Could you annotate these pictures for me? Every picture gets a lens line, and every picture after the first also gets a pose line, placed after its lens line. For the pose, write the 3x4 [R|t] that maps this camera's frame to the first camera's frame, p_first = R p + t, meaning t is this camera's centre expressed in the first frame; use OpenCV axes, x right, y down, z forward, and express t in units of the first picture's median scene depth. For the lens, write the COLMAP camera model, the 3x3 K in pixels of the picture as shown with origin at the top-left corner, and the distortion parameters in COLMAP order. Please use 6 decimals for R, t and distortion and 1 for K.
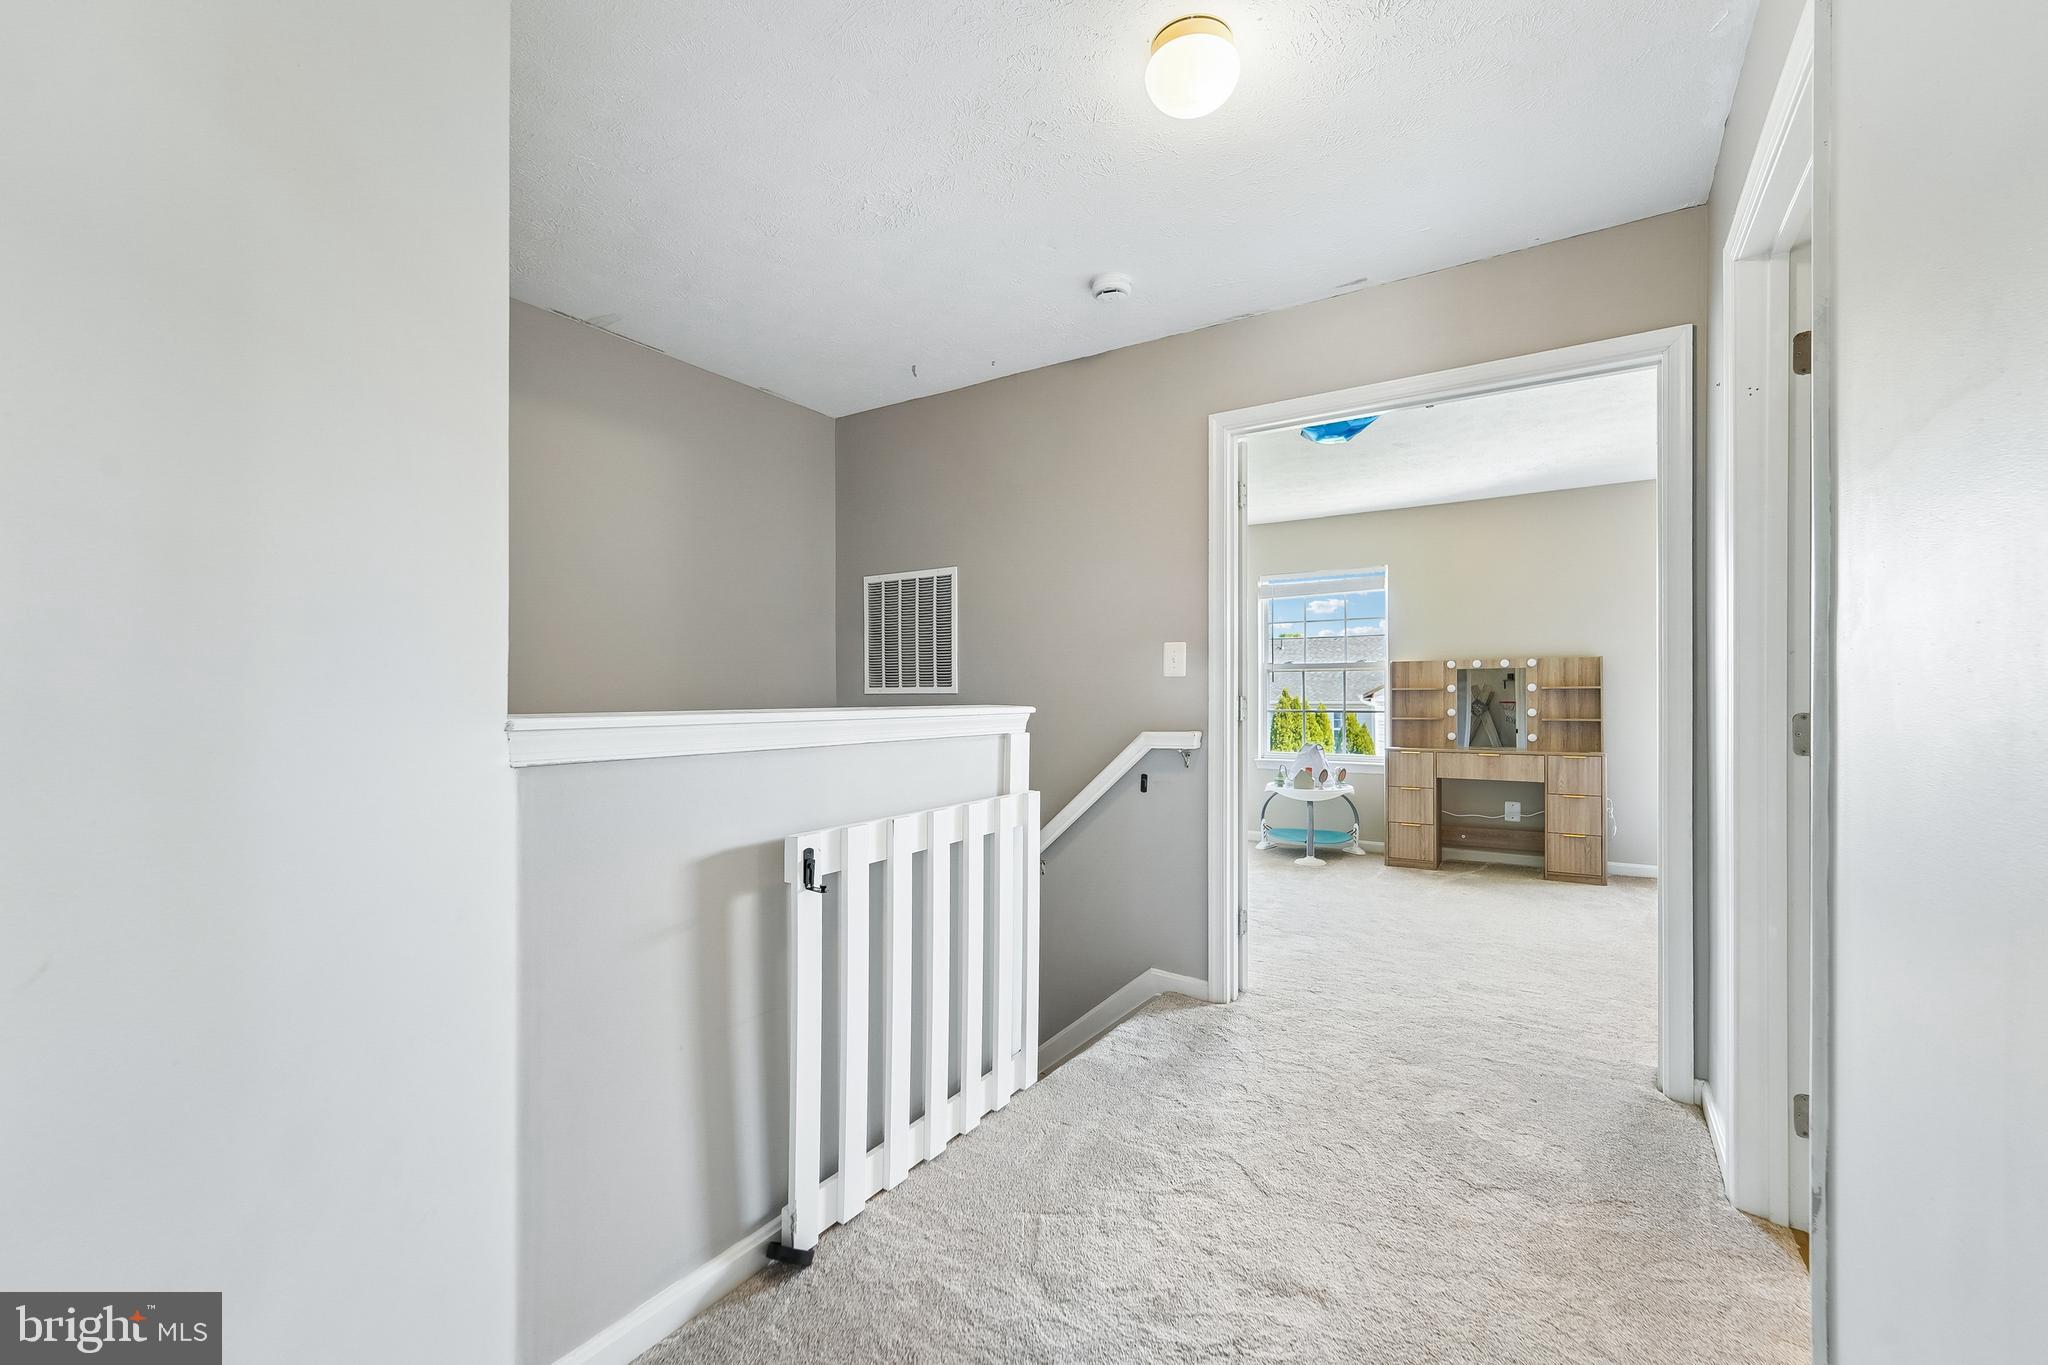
lens RADIAL K [[827.7, 0, 1031.4], [0, 827.7, 692.7], [0, 0, 1]] dist [-0.020372, 0.000313]
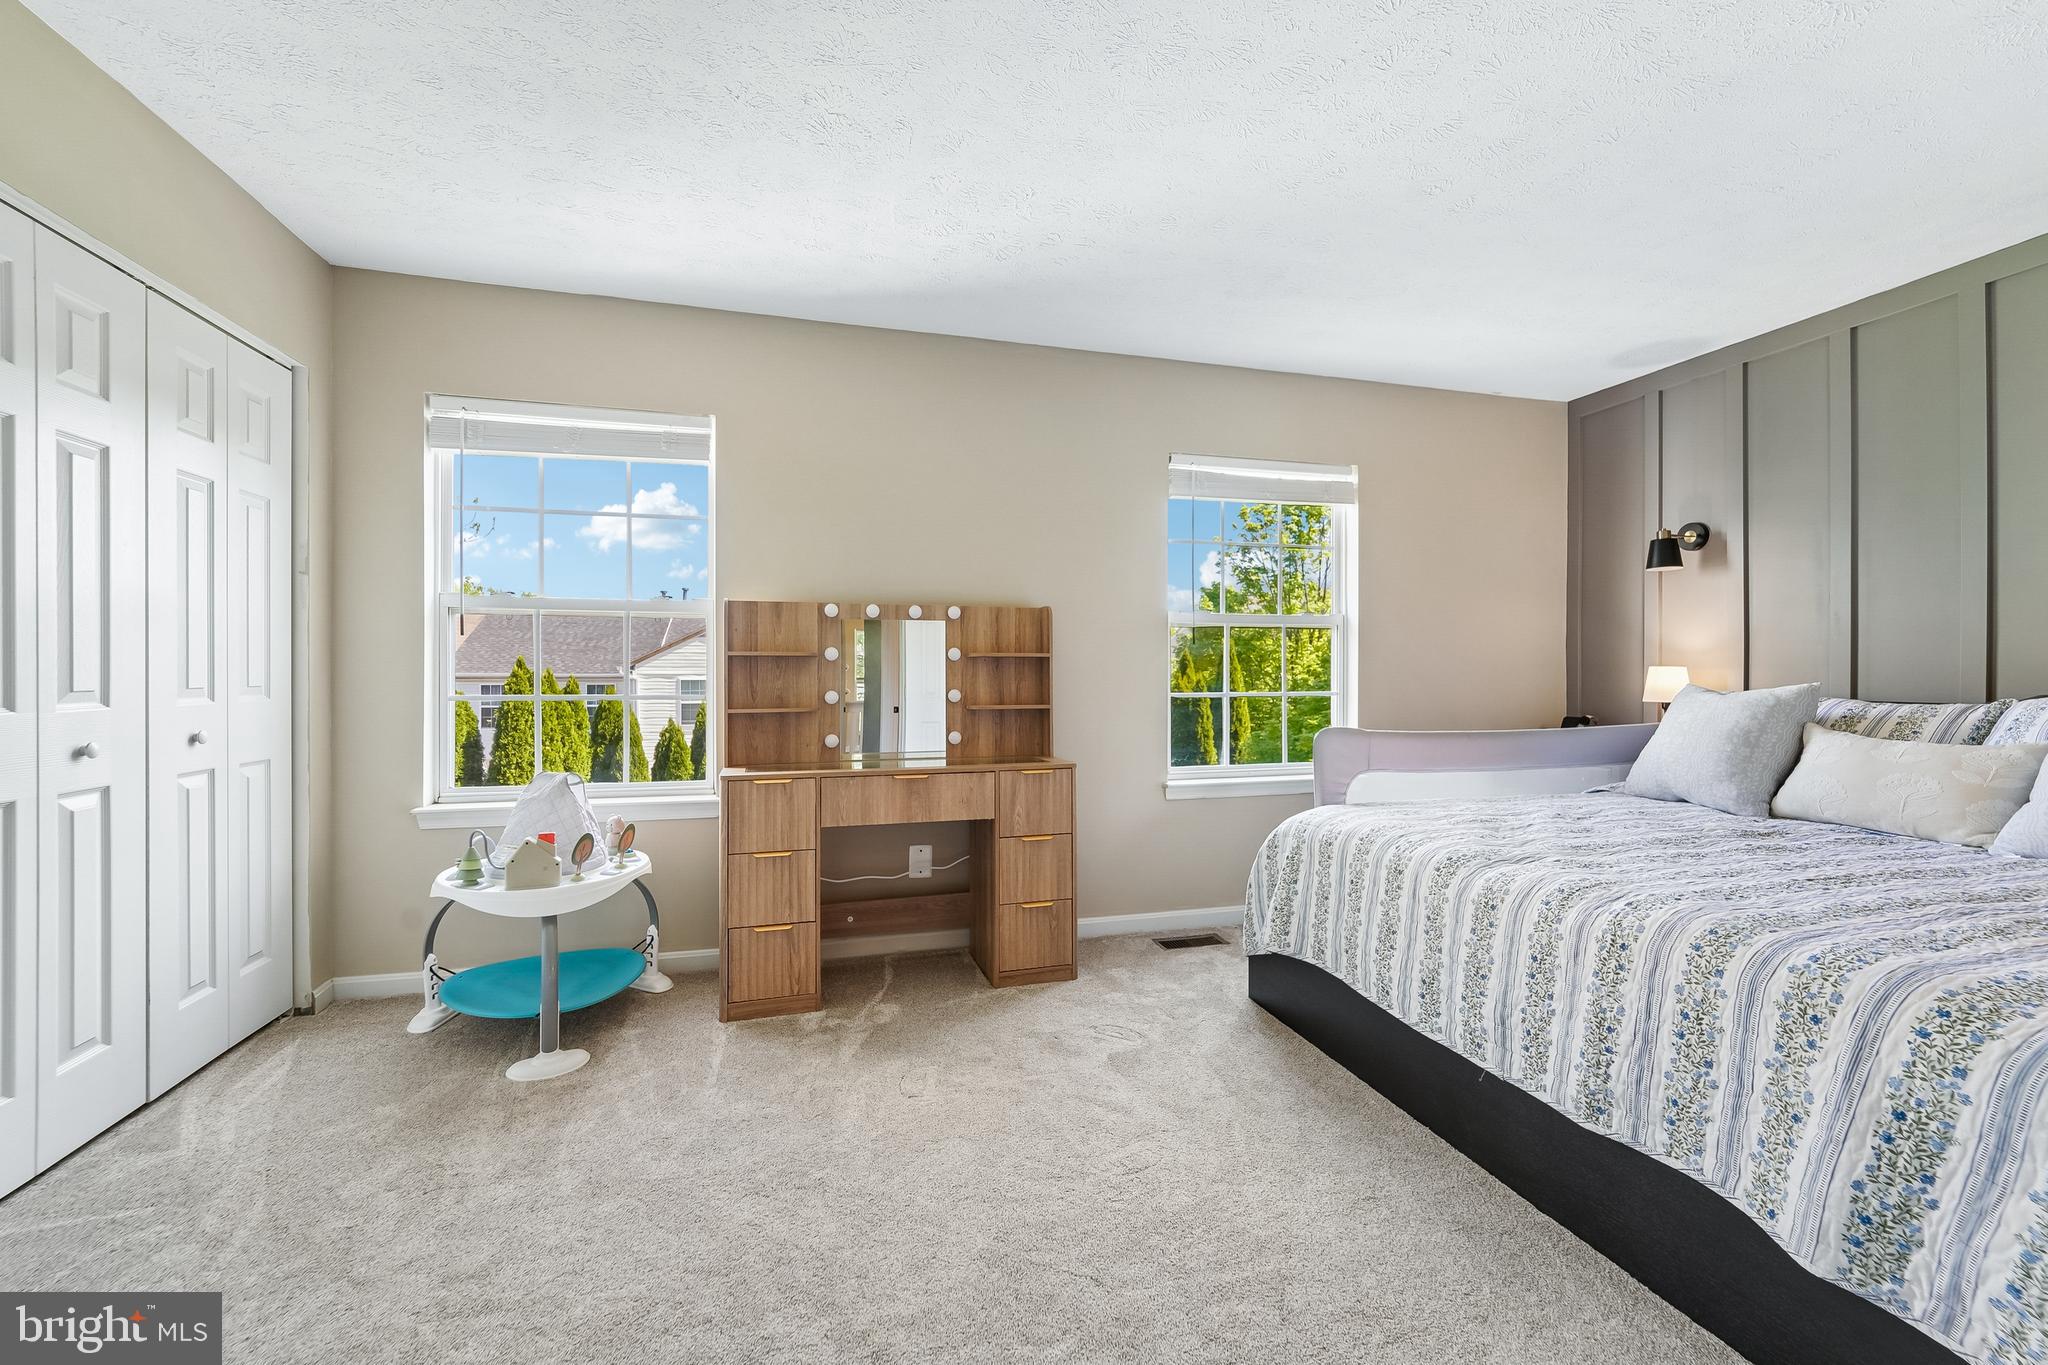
lens RADIAL K [[827.7, 0, 1035.2], [0, 827.7, 675.4], [0, 0, 1]] dist [-0.020372, 0.000313]
pose [[0.659705, 0.000047, 0.751524, 0.185302], [-0.009504, 0.999921, 0.008279, 0.003376], [-0.751464, -0.012604, 0.659654, 0.535069]]
